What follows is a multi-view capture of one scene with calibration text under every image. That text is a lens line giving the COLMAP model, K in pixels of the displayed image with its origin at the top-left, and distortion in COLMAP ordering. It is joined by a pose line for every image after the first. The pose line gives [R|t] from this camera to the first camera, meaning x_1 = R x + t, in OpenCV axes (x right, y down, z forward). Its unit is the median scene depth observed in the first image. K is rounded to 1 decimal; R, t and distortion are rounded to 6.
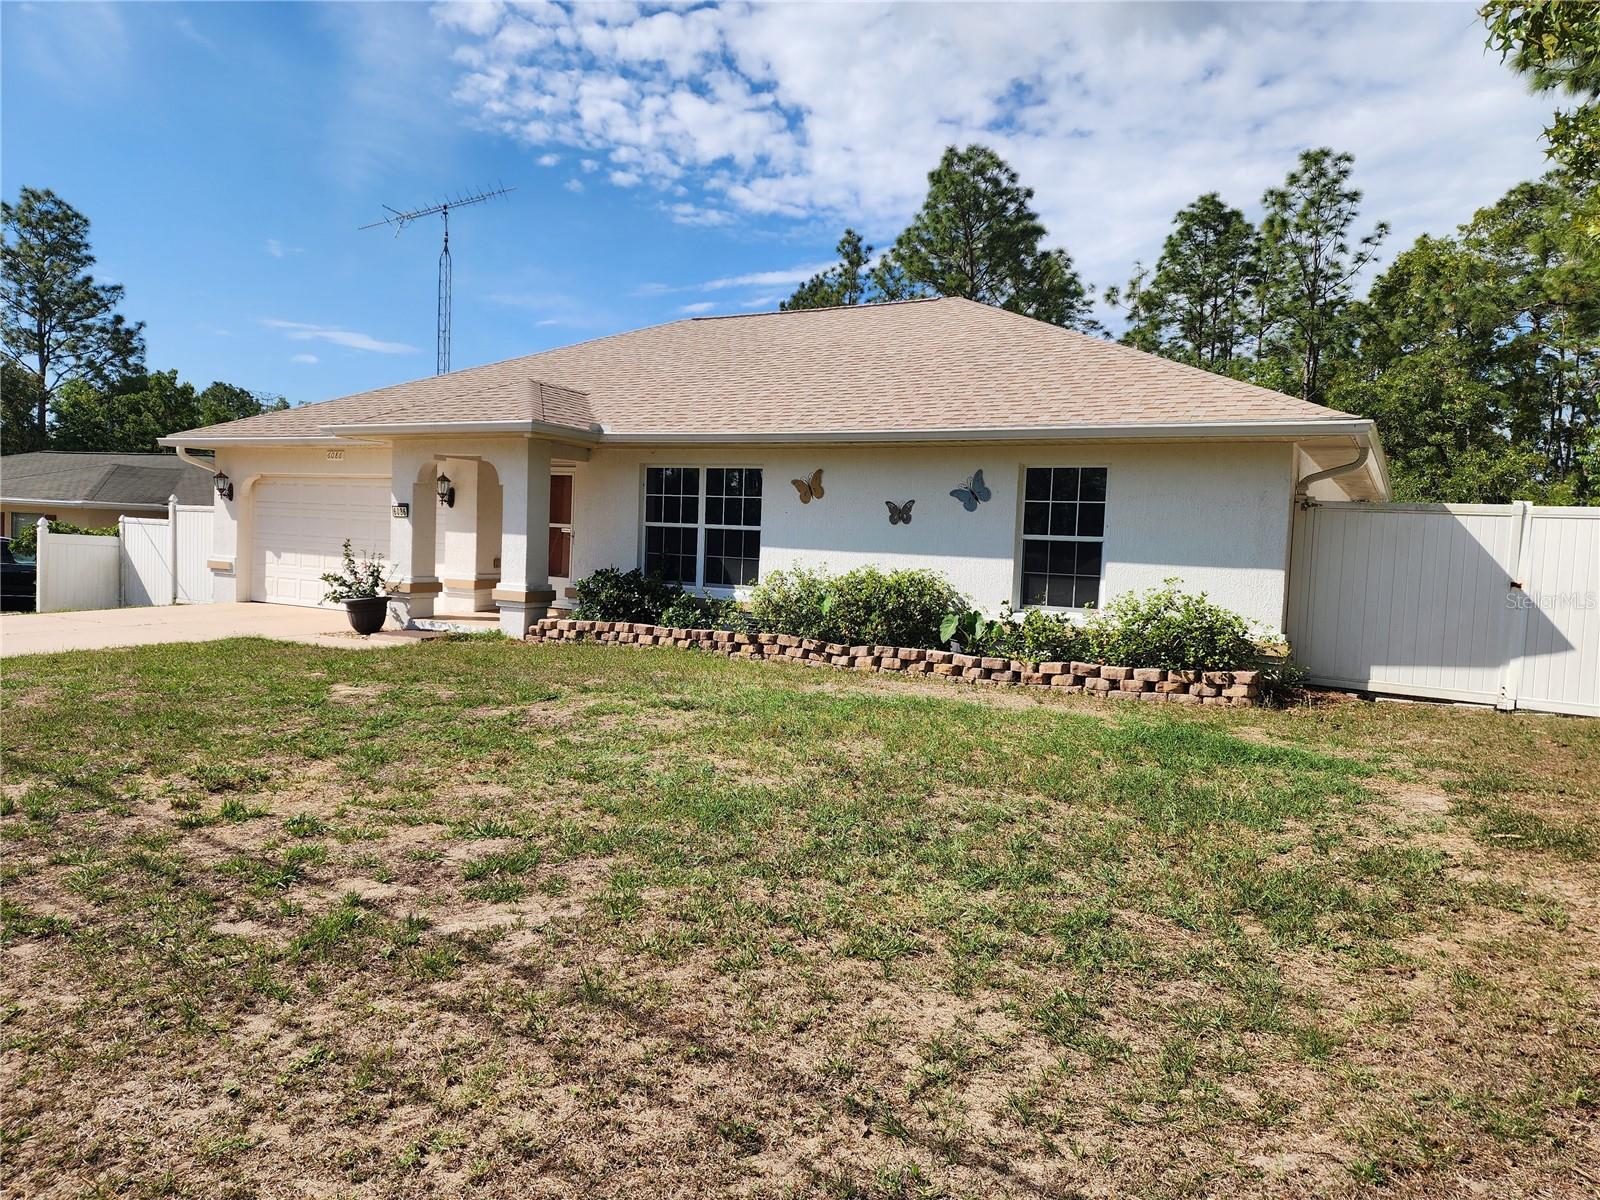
lens RADIAL K [[1063.0, 0, 783.9], [0, 1063.0, 593.4], [0, 0, 1]] dist [0.084087, -0.076718]
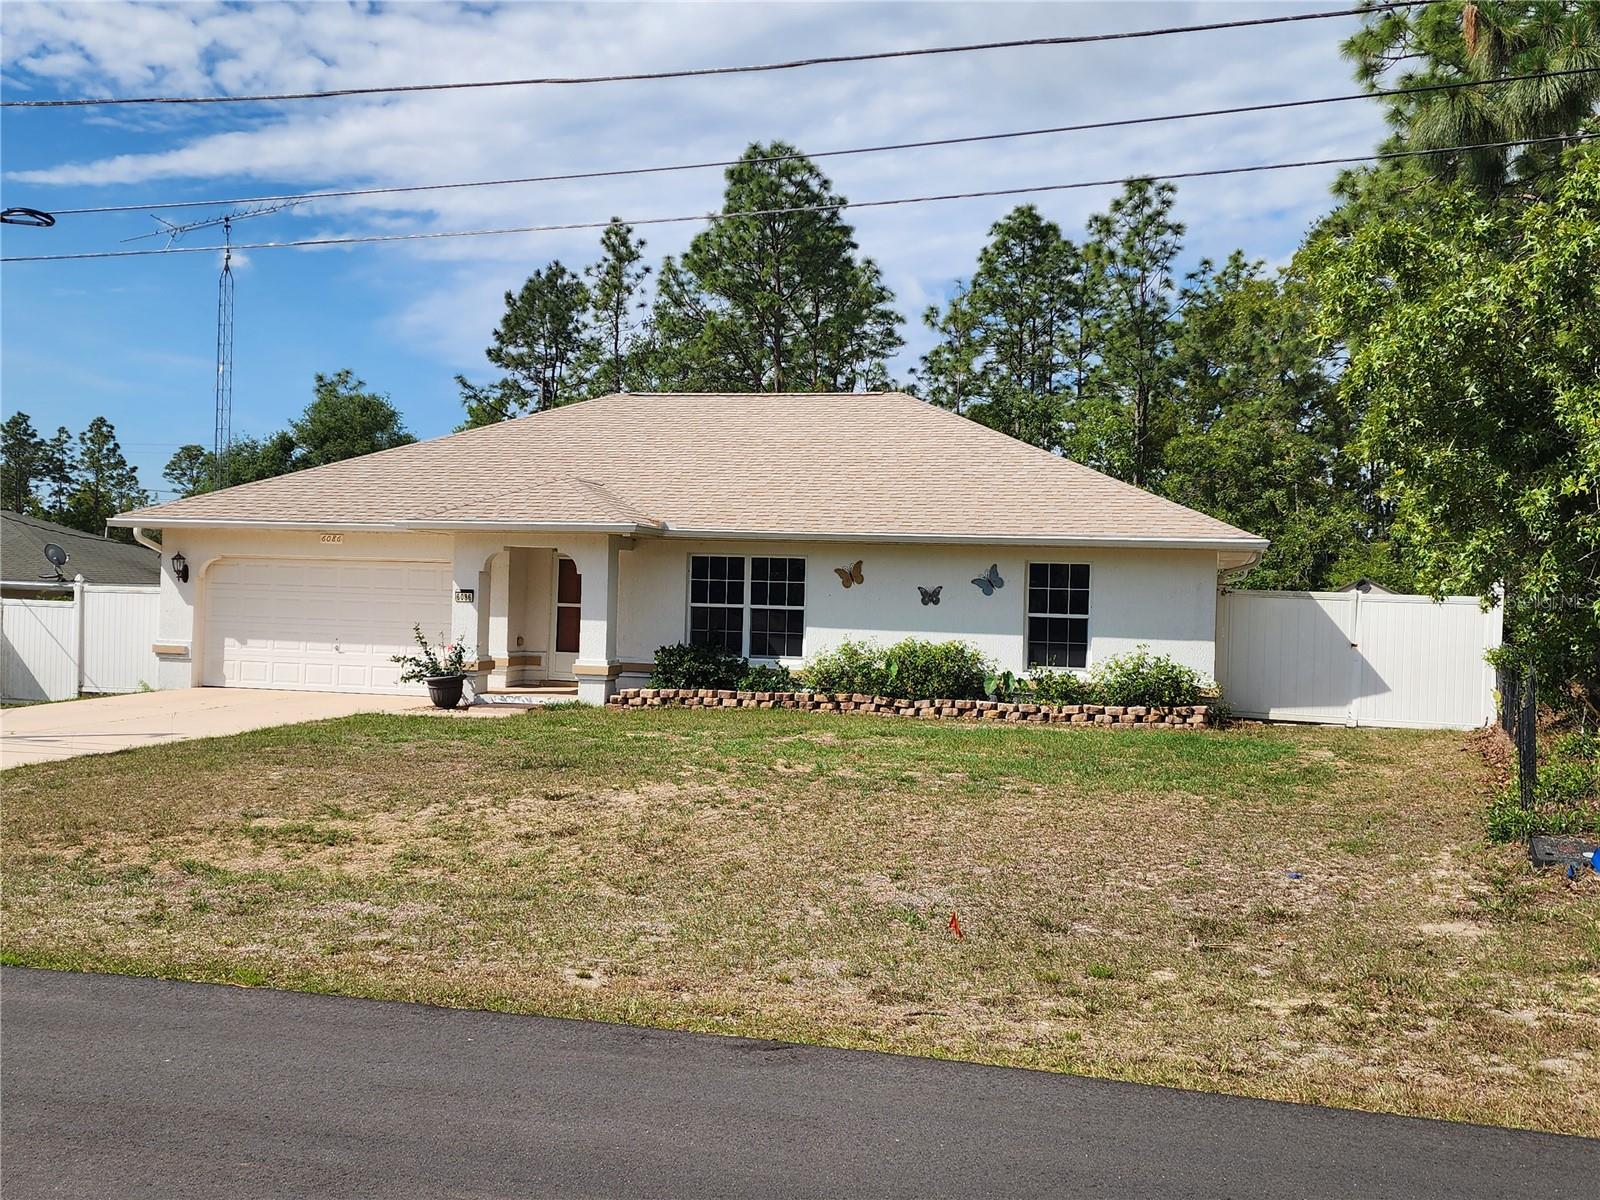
lens RADIAL K [[1571.4, 0, 787.1], [0, 1571.4, 589.9], [0, 0, 1]] dist [0.128203, 0.000000]
pose [[0.966288, -0.012397, 0.257166, -0.426004], [0.024340, 0.998765, -0.043310, -0.004795], [-0.256312, 0.048109, 0.965396, -0.611700]]
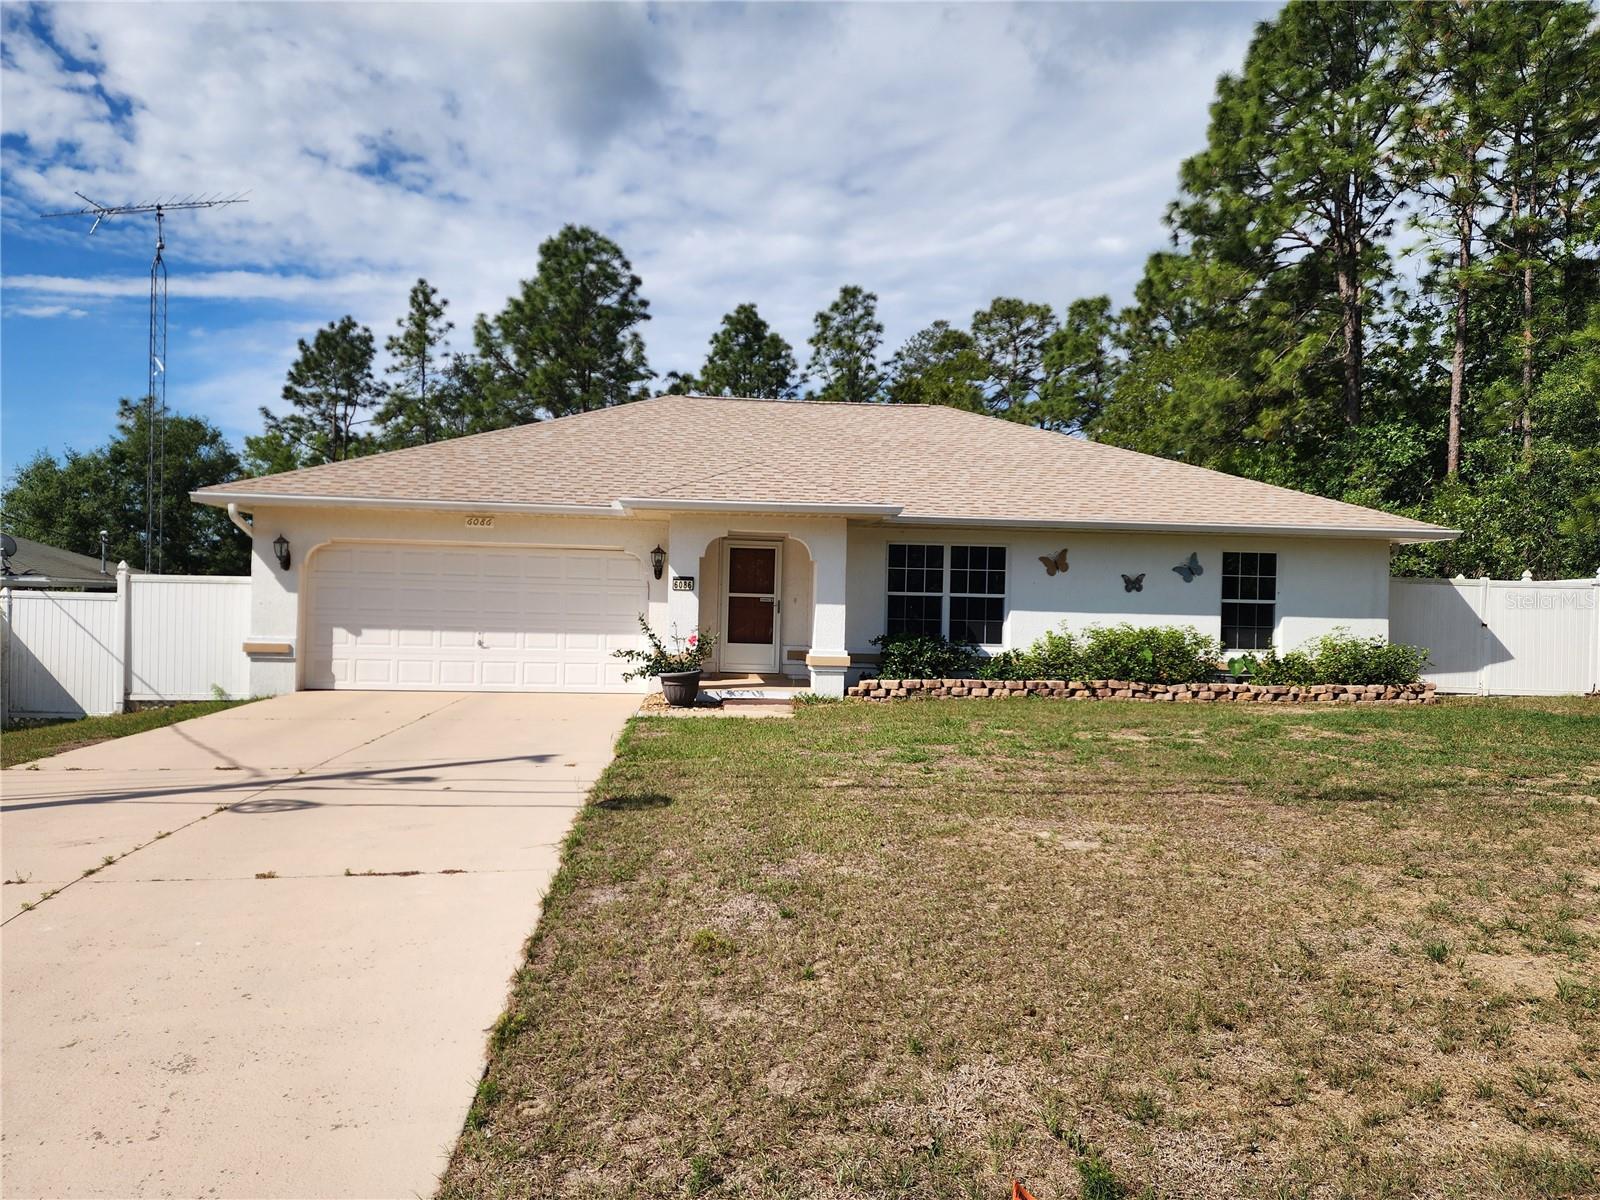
lens RADIAL K [[1063.0, 0, 775.0], [0, 1063.0, 608.7], [0, 0, 1]] dist [0.084087, -0.076718]
pose [[0.820805, -0.019934, 0.570860, -0.799628], [0.041107, 0.998861, -0.024226, -0.024033], [-0.569727, 0.043351, 0.820690, 0.126523]]
